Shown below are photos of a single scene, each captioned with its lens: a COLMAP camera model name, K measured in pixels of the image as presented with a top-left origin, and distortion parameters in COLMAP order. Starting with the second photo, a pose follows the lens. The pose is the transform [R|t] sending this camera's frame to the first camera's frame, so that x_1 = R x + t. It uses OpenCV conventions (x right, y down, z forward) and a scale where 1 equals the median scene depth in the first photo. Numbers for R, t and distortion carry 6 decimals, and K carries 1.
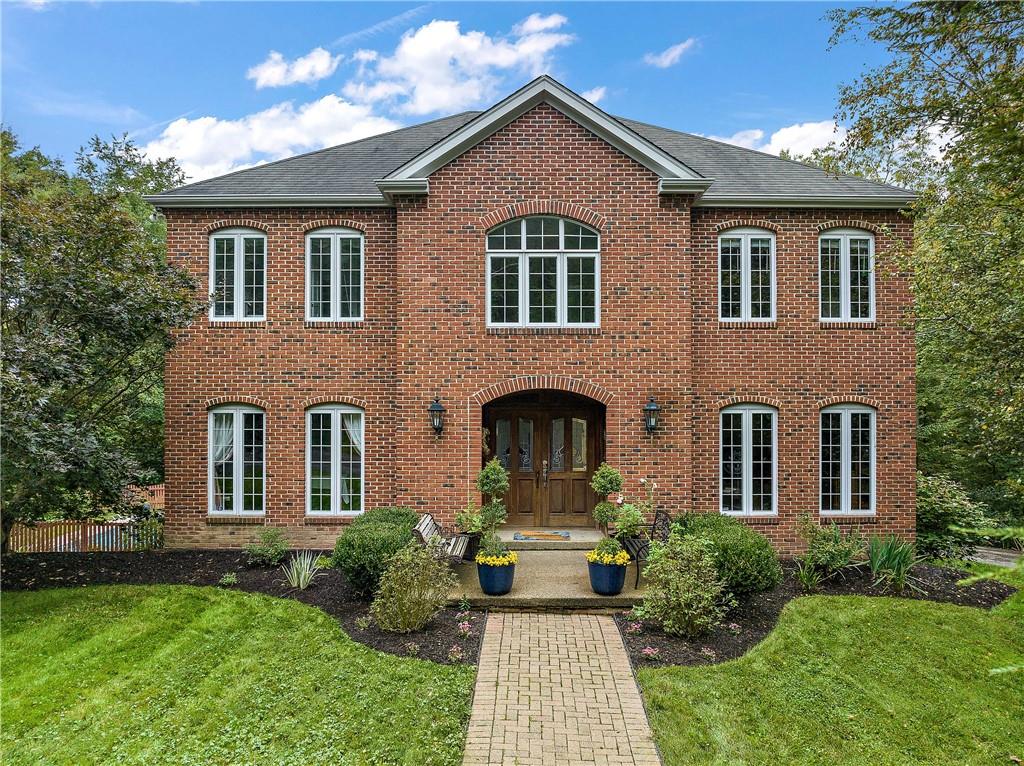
lens RADIAL K [[715.6, 0, 514.0], [0, 715.6, 383.1], [0, 0, 1]] dist [-0.037843, -0.002953]
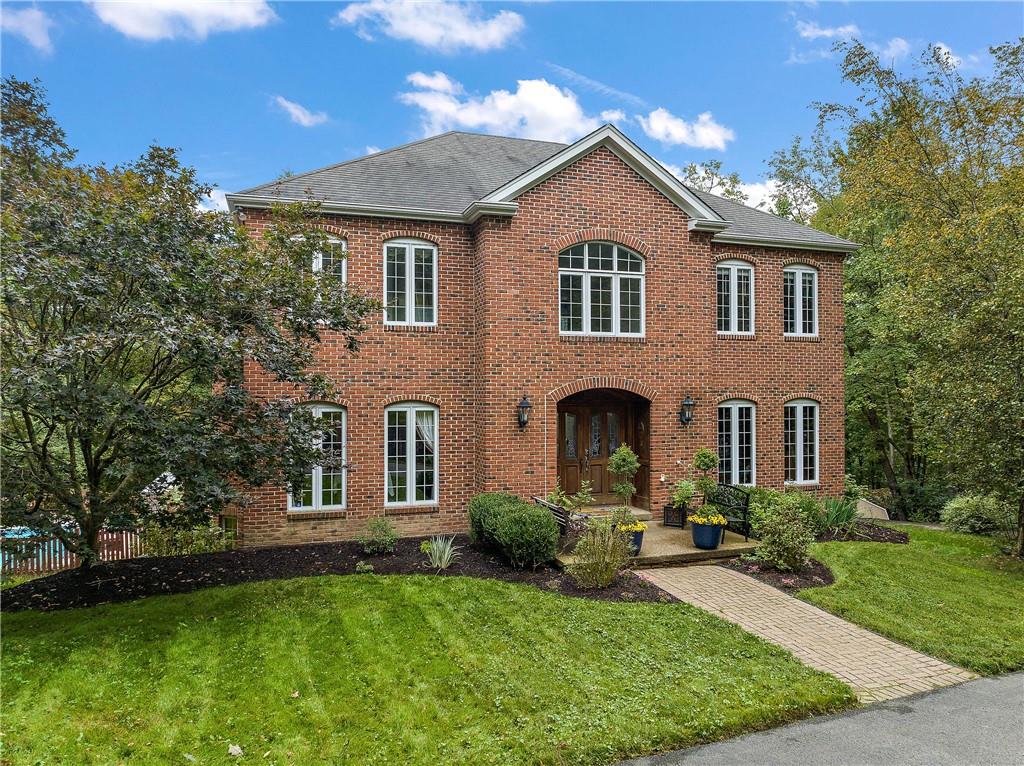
lens RADIAL K [[715.6, 0, 507.3], [0, 715.6, 381.8], [0, 0, 1]] dist [-0.037843, -0.002953]
pose [[0.949198, 0.001670, 0.314675, -0.476866], [-0.001456, 0.999999, -0.000913, -0.000640], [-0.314676, 0.000408, 0.949199, -0.074435]]
